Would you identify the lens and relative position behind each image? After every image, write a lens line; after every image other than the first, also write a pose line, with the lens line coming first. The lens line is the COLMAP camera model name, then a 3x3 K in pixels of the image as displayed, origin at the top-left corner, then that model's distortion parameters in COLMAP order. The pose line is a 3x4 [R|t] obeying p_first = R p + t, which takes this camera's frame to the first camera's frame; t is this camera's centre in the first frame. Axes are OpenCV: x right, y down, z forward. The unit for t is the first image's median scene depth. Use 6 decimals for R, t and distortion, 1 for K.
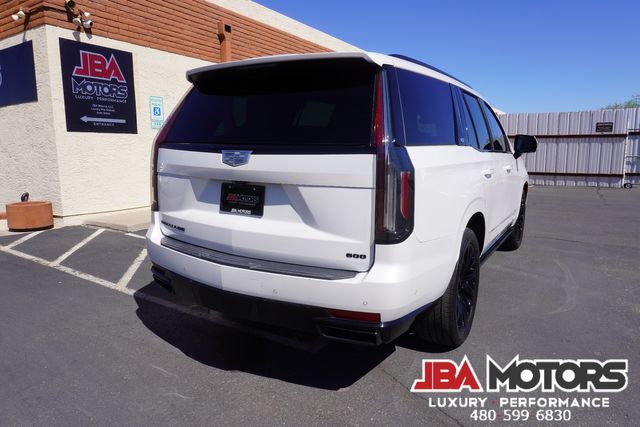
lens RADIAL K [[425.7, 0, 321.1], [0, 425.7, 210.0], [0, 0, 1]] dist [-0.051772, 0.027846]
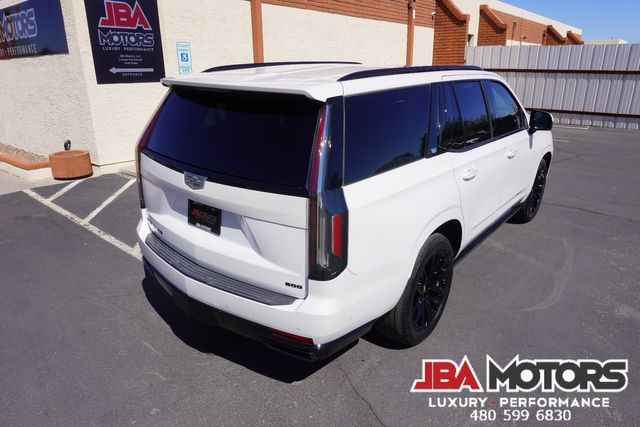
lens RADIAL K [[425.7, 0, 321.6], [0, 425.7, 209.5], [0, 0, 1]] dist [-0.051772, 0.027846]
pose [[0.991800, 0.044449, -0.119824, 0.081729], [-0.021169, 0.981756, 0.188965, -0.086077], [0.126037, -0.184878, 0.974646, -0.004065]]
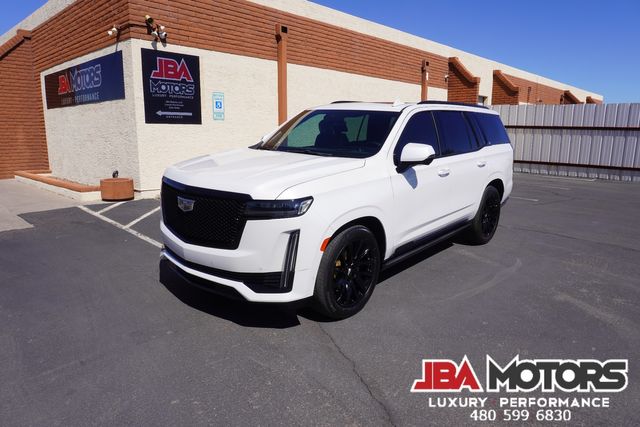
lens RADIAL K [[425.7, 0, 321.9], [0, 425.7, 209.5], [0, 0, 1]] dist [-0.051772, 0.027846]
pose [[0.979709, 0.055598, -0.192557, 0.160733], [-0.046644, 0.997623, 0.050730, -0.017729], [0.194920, -0.040720, 0.979974, -0.137652]]
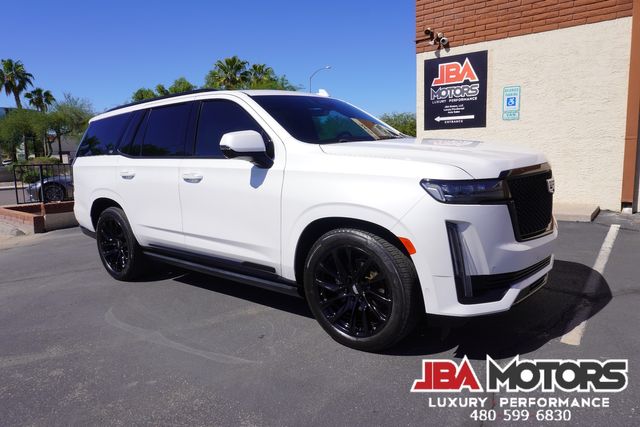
lens RADIAL K [[425.7, 0, 320.3], [0, 425.7, 207.8], [0, 0, 1]] dist [-0.051772, 0.027846]
pose [[-0.114619, 0.141936, -0.983217, 0.749545], [-0.099683, 0.983102, 0.153540, -0.114321], [0.988396, 0.115609, -0.098534, 0.797783]]
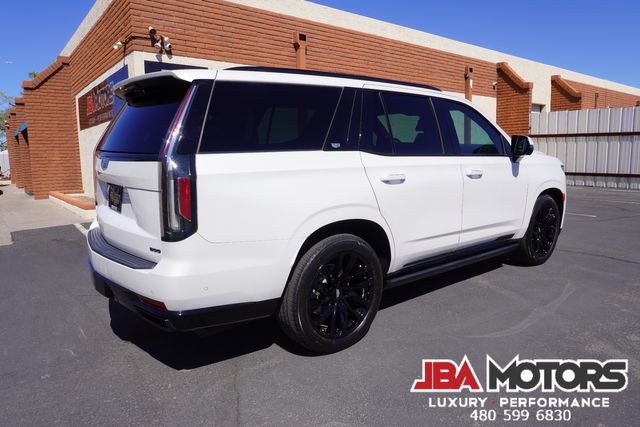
lens RADIAL K [[425.7, 0, 320.1], [0, 425.7, 209.8], [0, 0, 1]] dist [-0.051772, 0.027846]
pose [[0.940678, 0.039350, -0.337012, 0.261434], [-0.039259, 0.999204, 0.007087, -0.007923], [0.337022, 0.006564, 0.941474, 0.023135]]
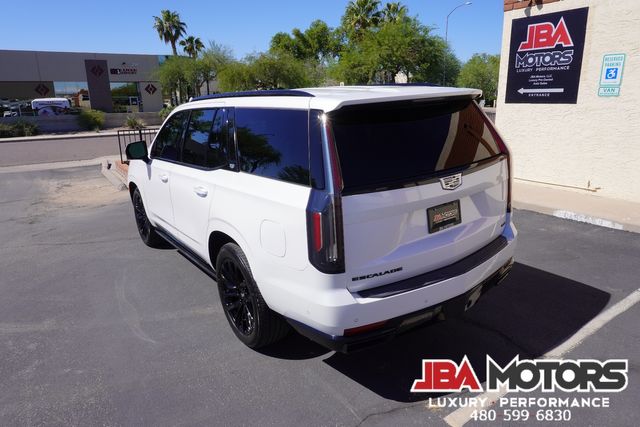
lens RADIAL K [[425.7, 0, 319.3], [0, 425.7, 208.2], [0, 0, 1]] dist [-0.051772, 0.027846]
pose [[-0.426294, 0.250016, -0.869348, 0.668048], [-0.091693, 0.944153, 0.316492, -0.223953], [0.899925, 0.214631, -0.379562, 0.994887]]
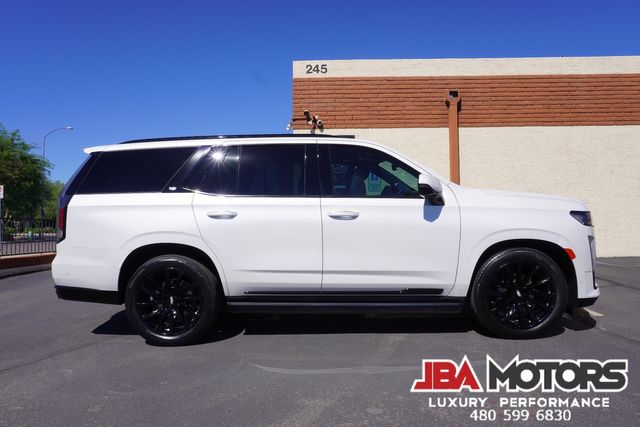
lens RADIAL K [[425.7, 0, 319.5], [0, 425.7, 208.9], [0, 0, 1]] dist [-0.051772, 0.027846]
pose [[0.495915, -0.022601, -0.868077, 0.708262], [-0.112266, 0.989603, -0.089900, -0.012837], [0.861083, 0.142039, 0.488222, 0.307770]]
